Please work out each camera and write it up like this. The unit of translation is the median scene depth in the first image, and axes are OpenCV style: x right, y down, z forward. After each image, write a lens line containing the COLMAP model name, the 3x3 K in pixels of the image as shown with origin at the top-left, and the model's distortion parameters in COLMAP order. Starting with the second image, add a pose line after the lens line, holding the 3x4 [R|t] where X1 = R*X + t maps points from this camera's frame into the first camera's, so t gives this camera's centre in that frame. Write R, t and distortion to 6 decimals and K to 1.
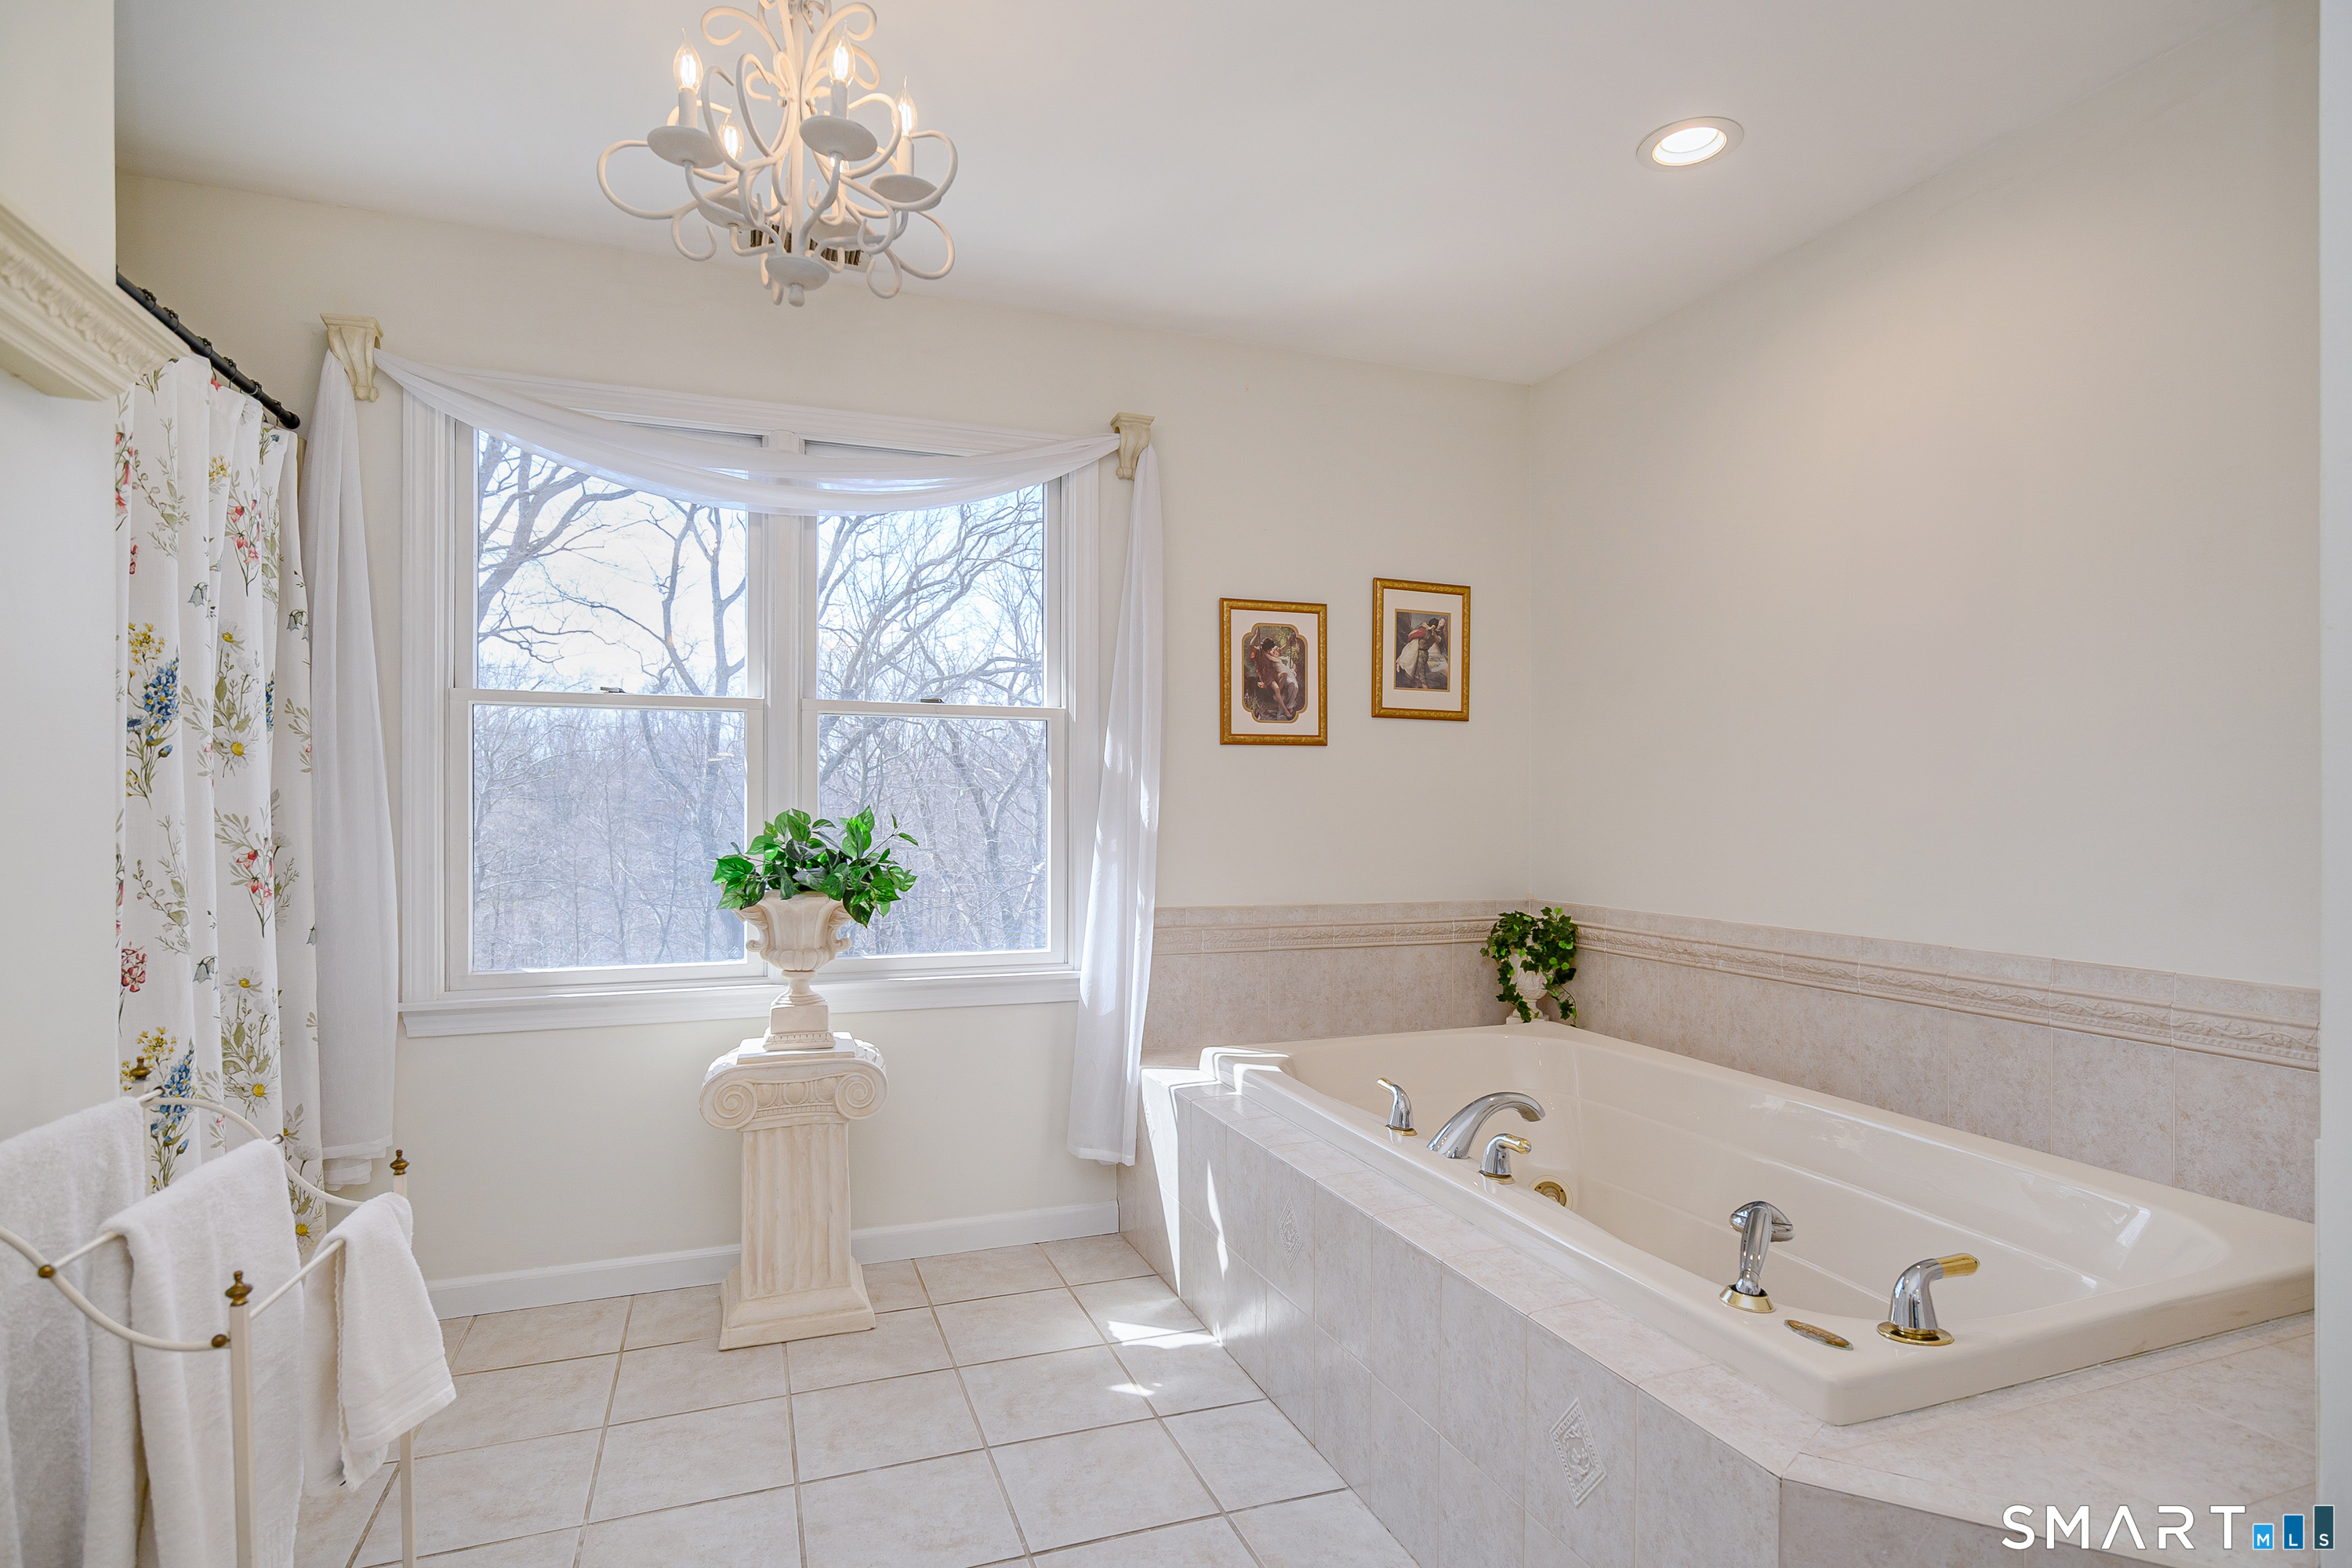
lens RADIAL K [[1199.5, 0, 1175.1], [0, 1199.5, 805.1], [0, 0, 1]] dist [-0.002197, 0.000284]
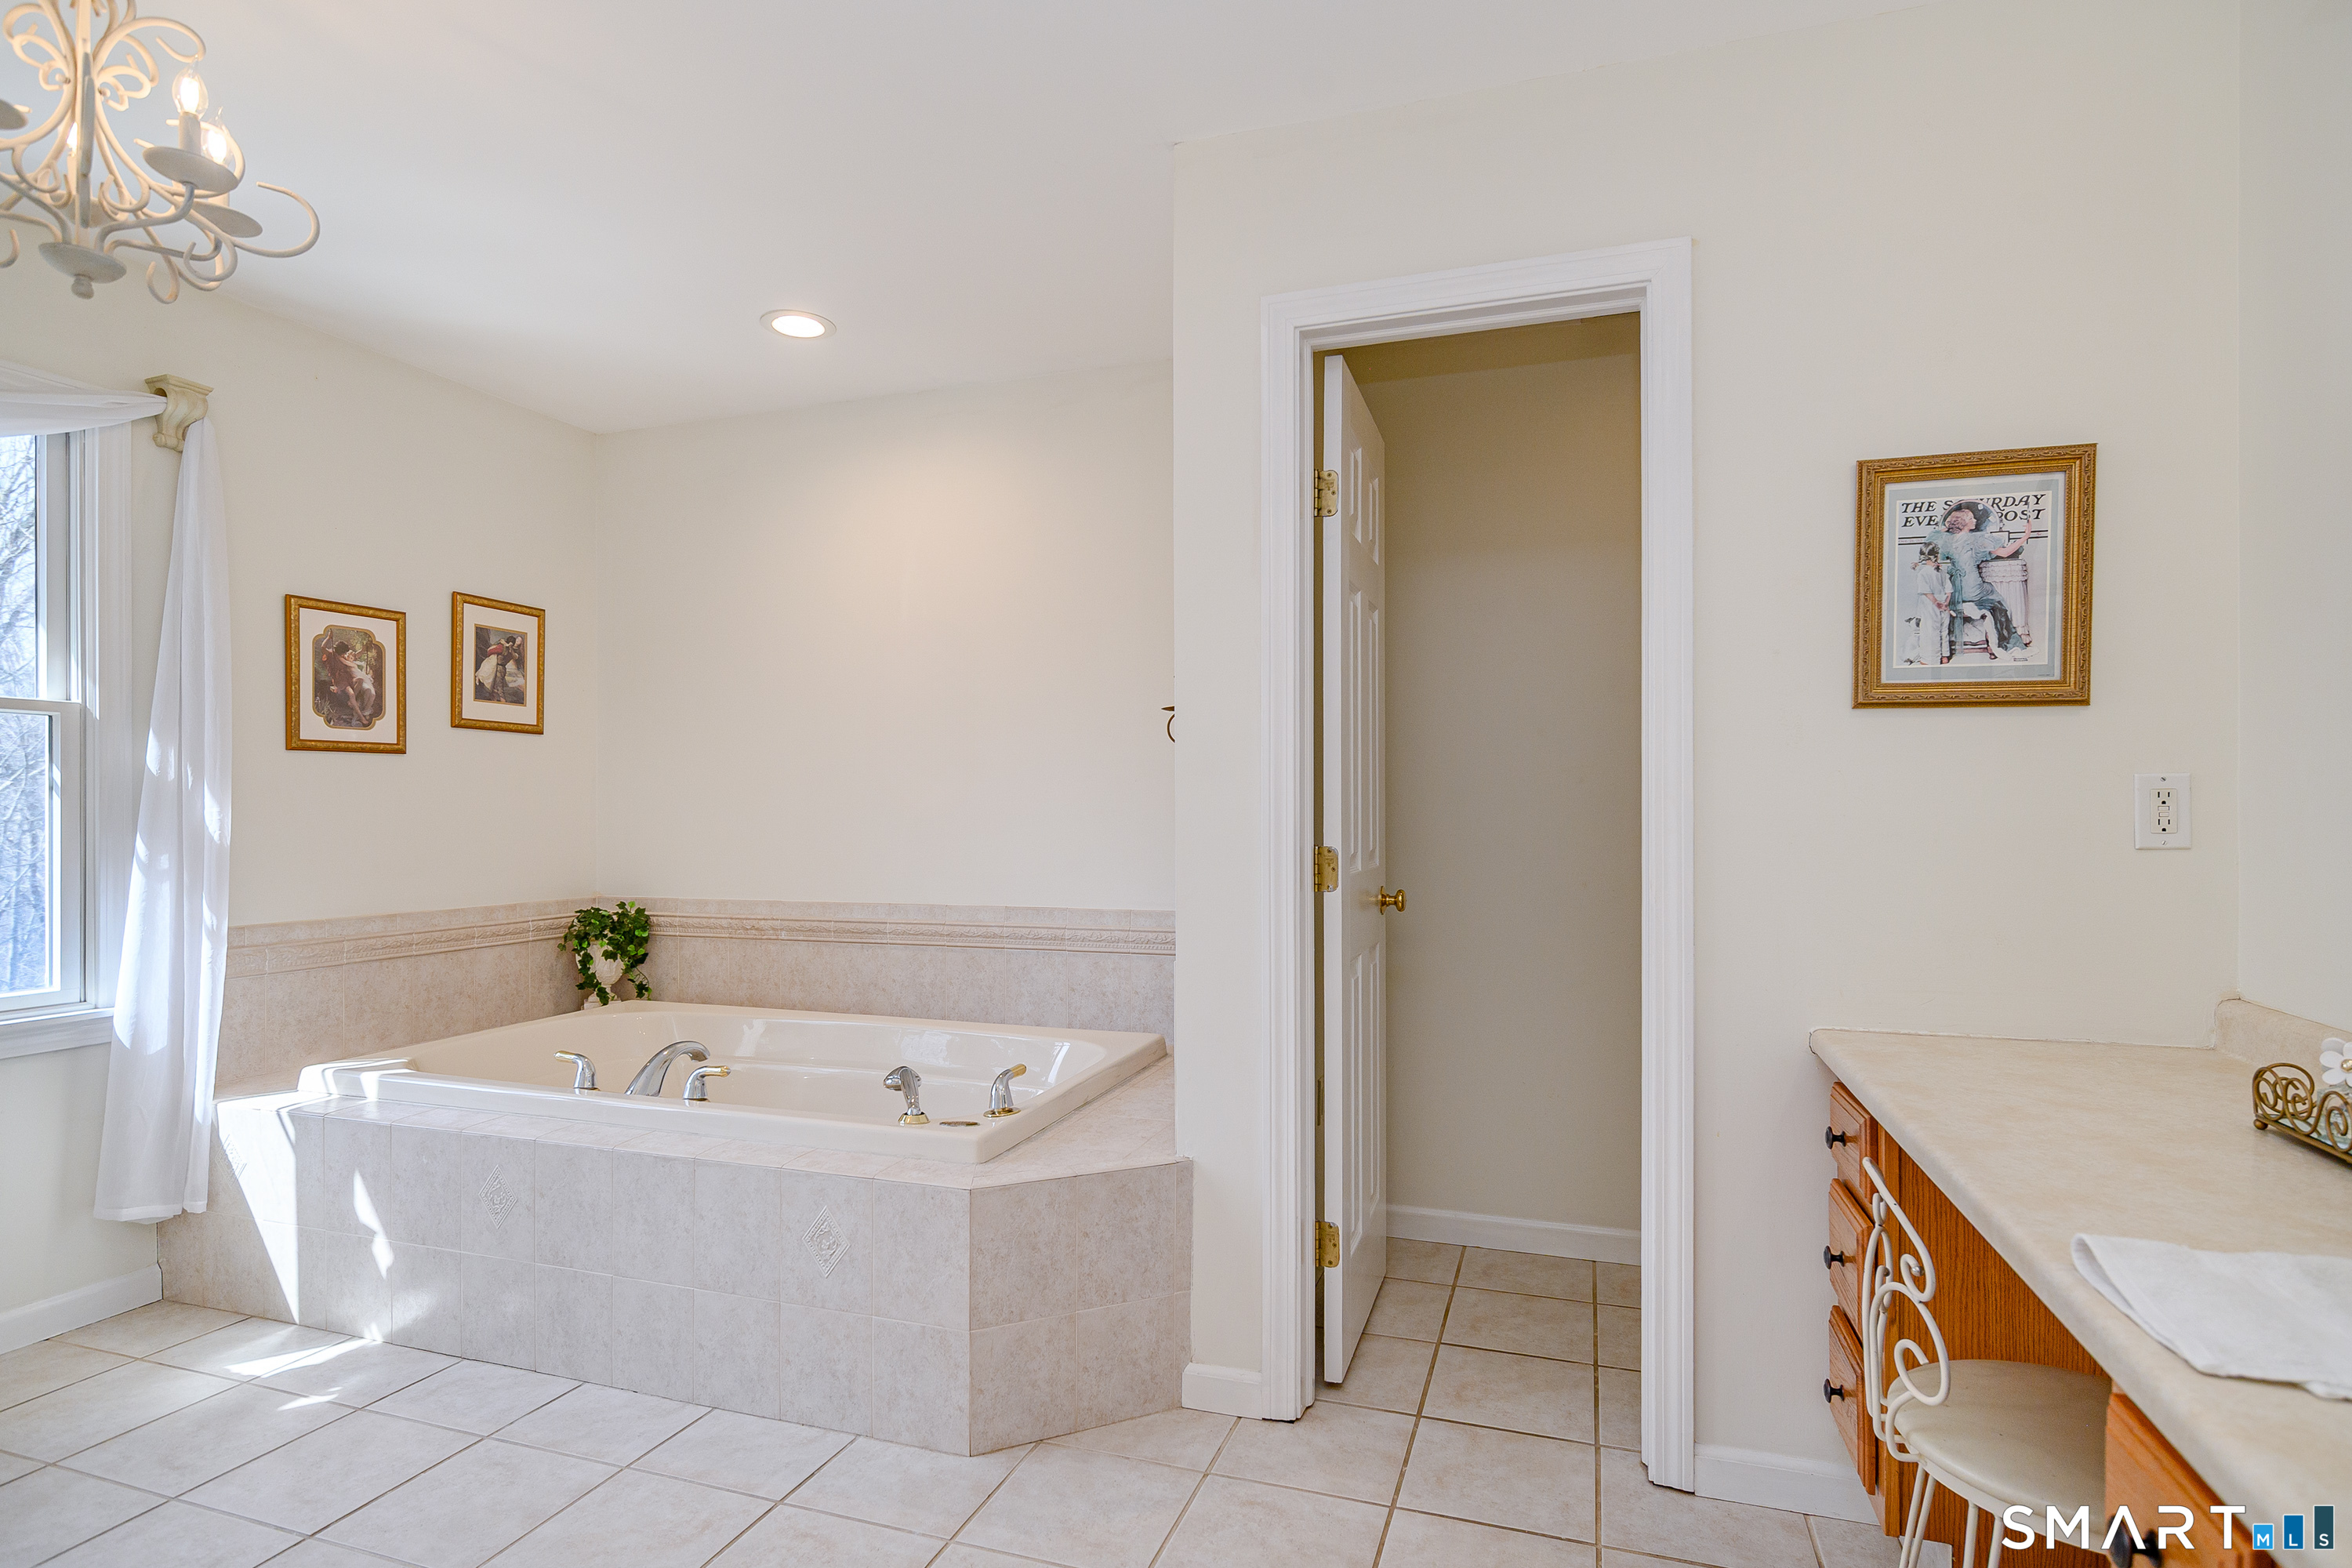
lens RADIAL K [[1199.5, 0, 1175.1], [0, 1199.5, 805.1], [0, 0, 1]] dist [-0.002197, 0.000284]
pose [[0.640266, -0.003080, 0.768147, -0.235929], [0.004314, 0.999991, 0.000413, -0.004733], [-0.768141, 0.003049, 0.640273, -0.135049]]
